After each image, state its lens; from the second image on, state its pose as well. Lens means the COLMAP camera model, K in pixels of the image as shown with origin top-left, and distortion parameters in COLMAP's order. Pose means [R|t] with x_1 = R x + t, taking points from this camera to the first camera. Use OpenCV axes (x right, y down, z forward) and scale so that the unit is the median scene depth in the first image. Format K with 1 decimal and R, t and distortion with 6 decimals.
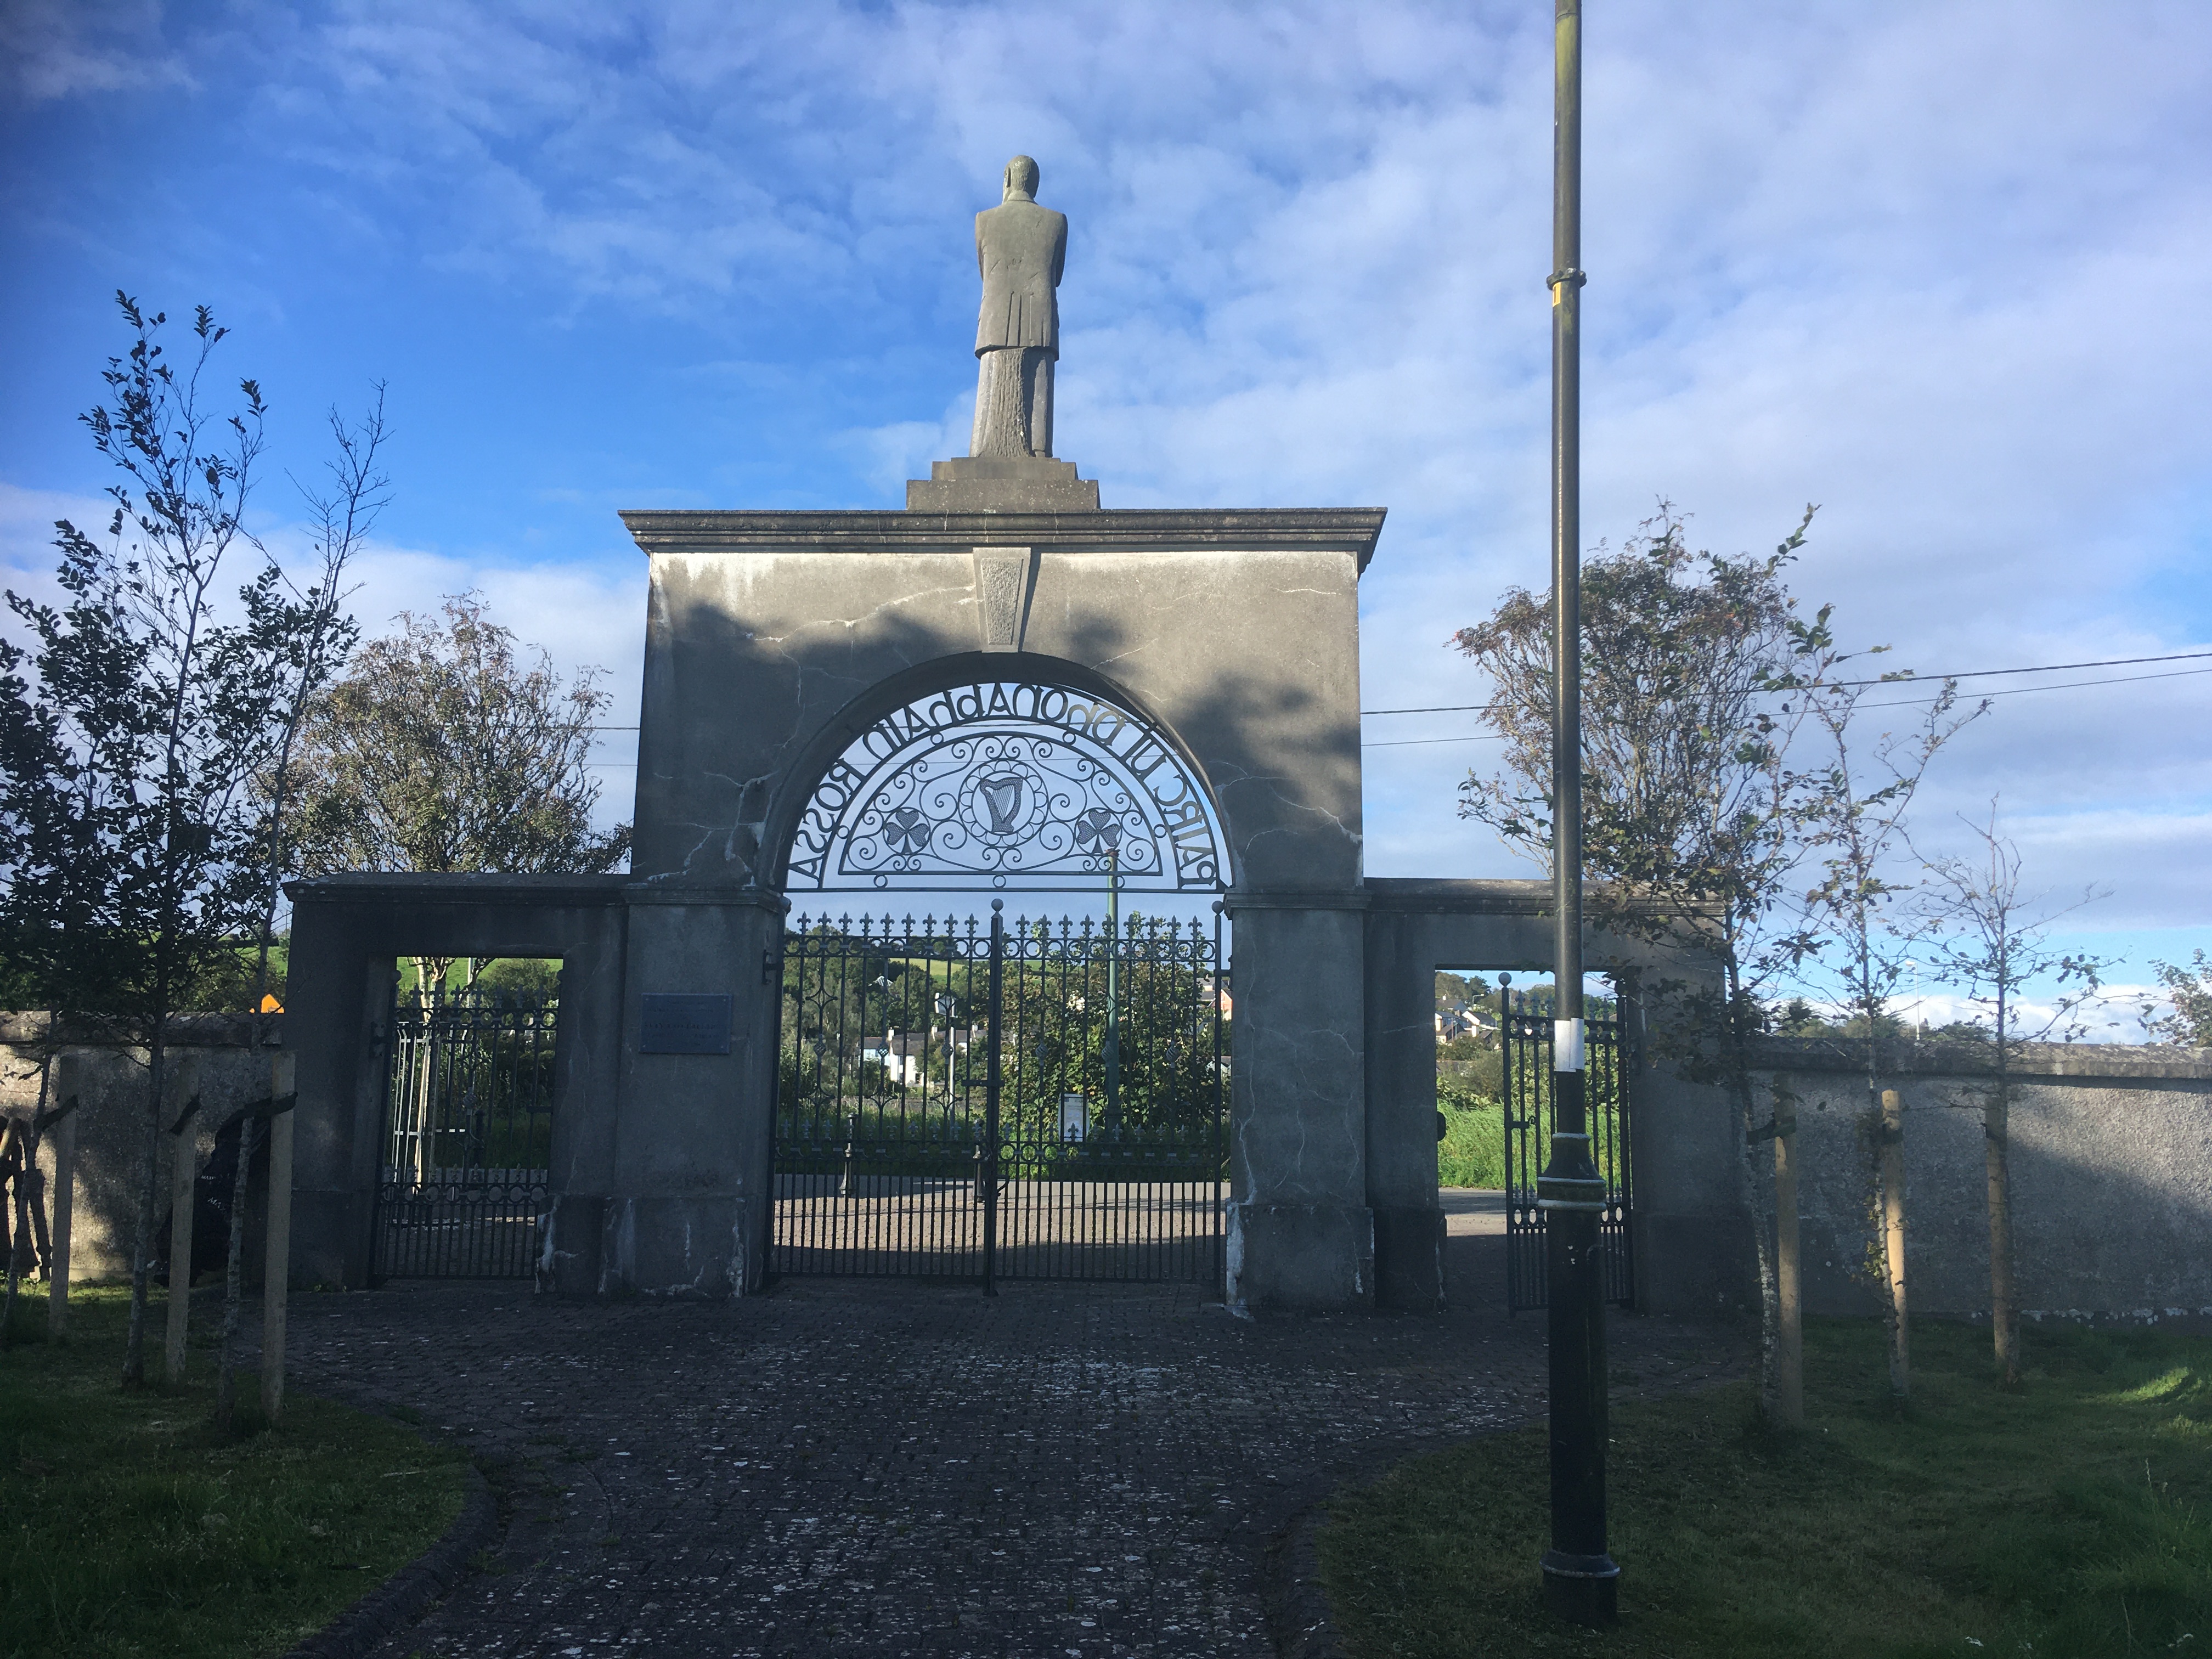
lens RADIAL K [[1852.8, 0, 1107.2], [0, 1852.8, 822.5], [0, 0, 1]] dist [0.059564, 0.002882]
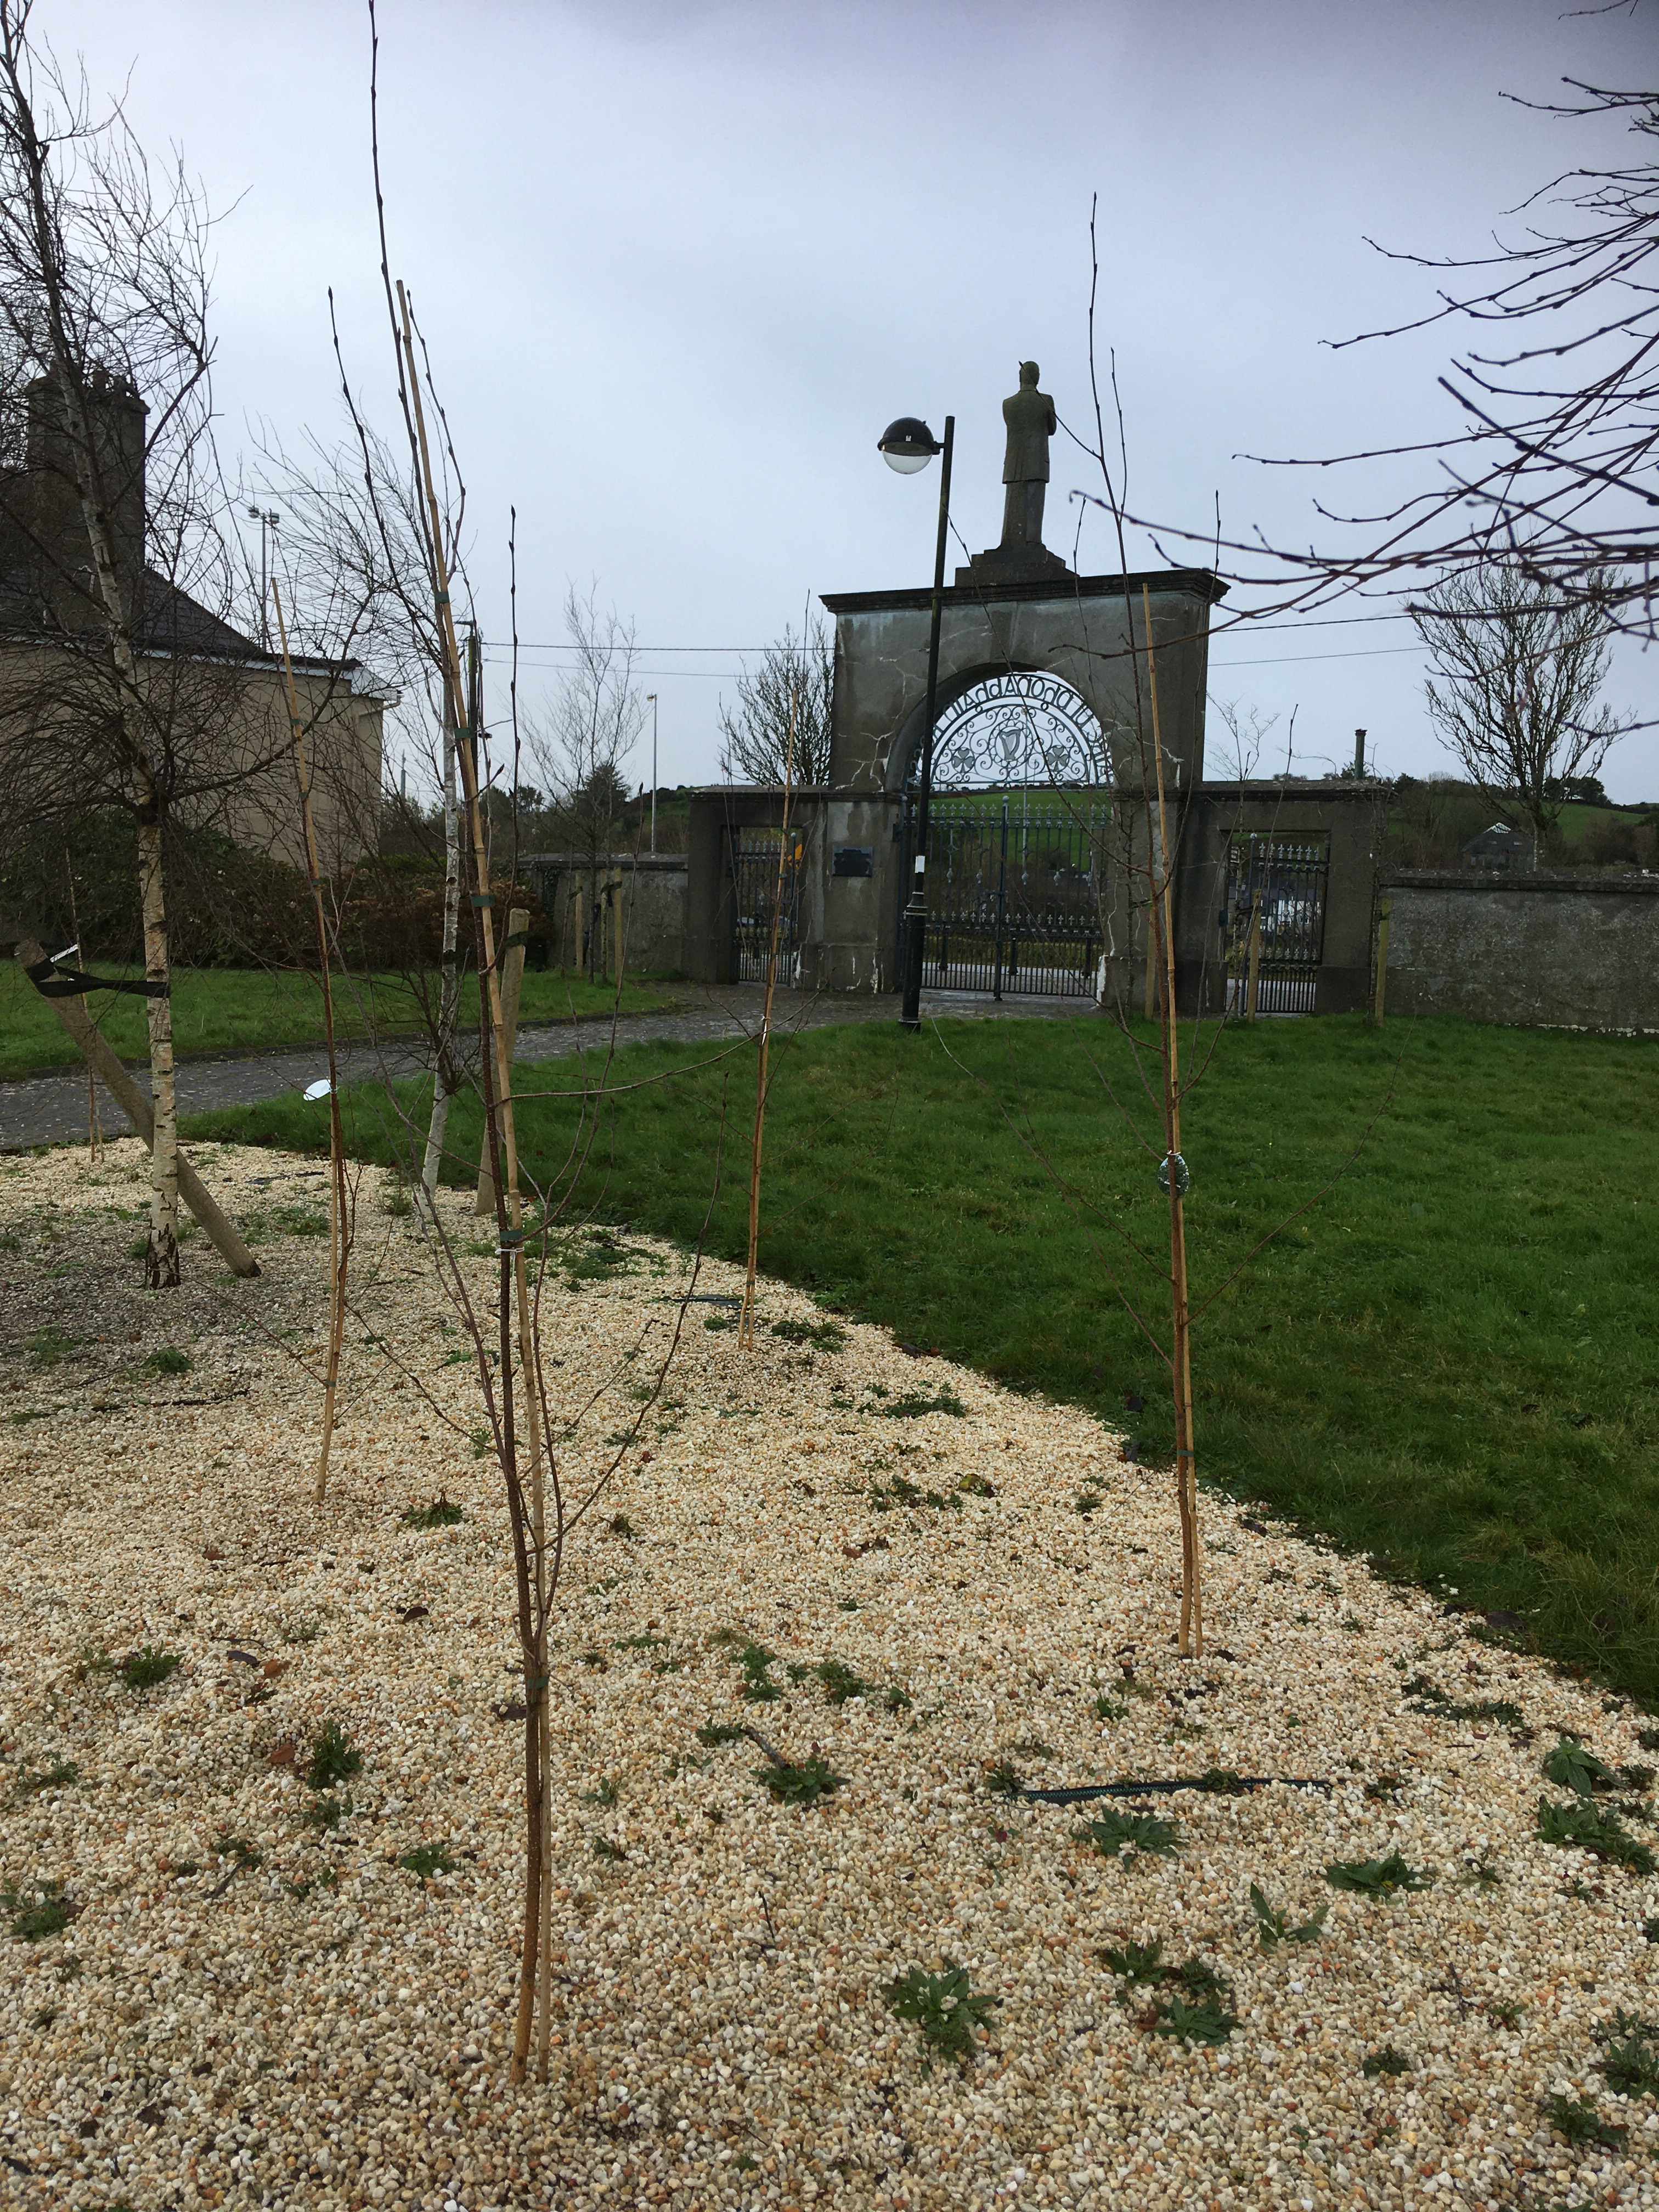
lens RADIAL K [[1852.8, 0, 830.5], [0, 1852.8, 1107.9], [0, 0, 1]] dist [0.059564, 0.002882]
pose [[0.870591, 0.074497, -0.486335, 0.723124], [0.040565, 0.974237, 0.221849, -0.075651], [0.490332, -0.212868, 0.845140, -0.747048]]
